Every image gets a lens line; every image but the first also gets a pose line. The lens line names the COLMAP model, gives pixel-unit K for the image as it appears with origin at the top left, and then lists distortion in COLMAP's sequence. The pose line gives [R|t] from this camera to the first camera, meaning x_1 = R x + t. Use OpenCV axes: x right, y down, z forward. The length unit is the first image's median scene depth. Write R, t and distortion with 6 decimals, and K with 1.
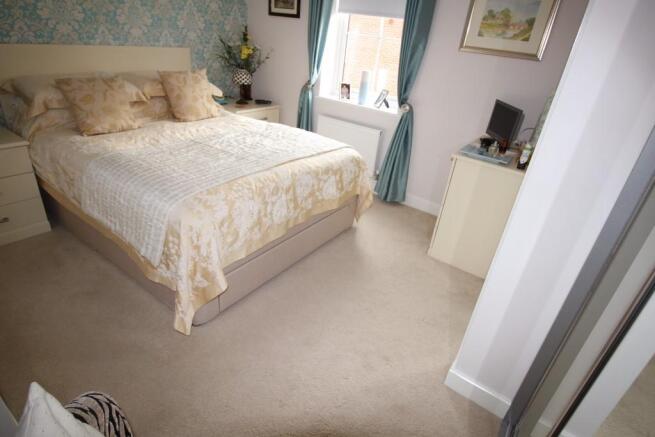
lens RADIAL K [[358.5, 0, 327.5], [0, 358.5, 218.5], [0, 0, 1]] dist [0.004185, -0.016992]
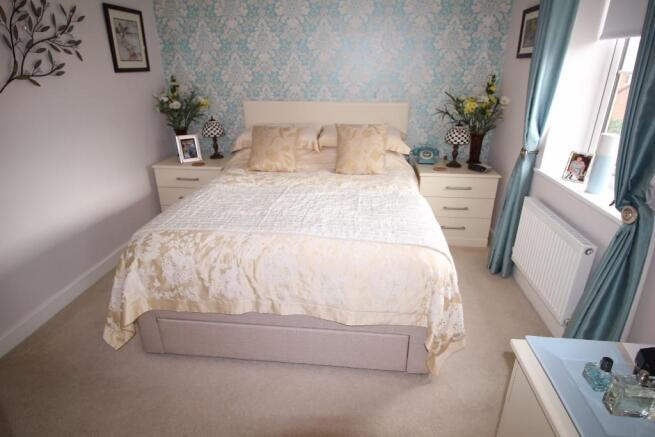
lens RADIAL K [[358.5, 0, 327.5], [0, 358.5, 218.5], [0, 0, 1]] dist [0.004185, -0.016992]
pose [[0.482336, 0.245203, -0.840968, 0.486471], [-0.364738, 0.929064, 0.061695, -0.223382], [0.796441, 0.276975, 0.537556, 0.524656]]
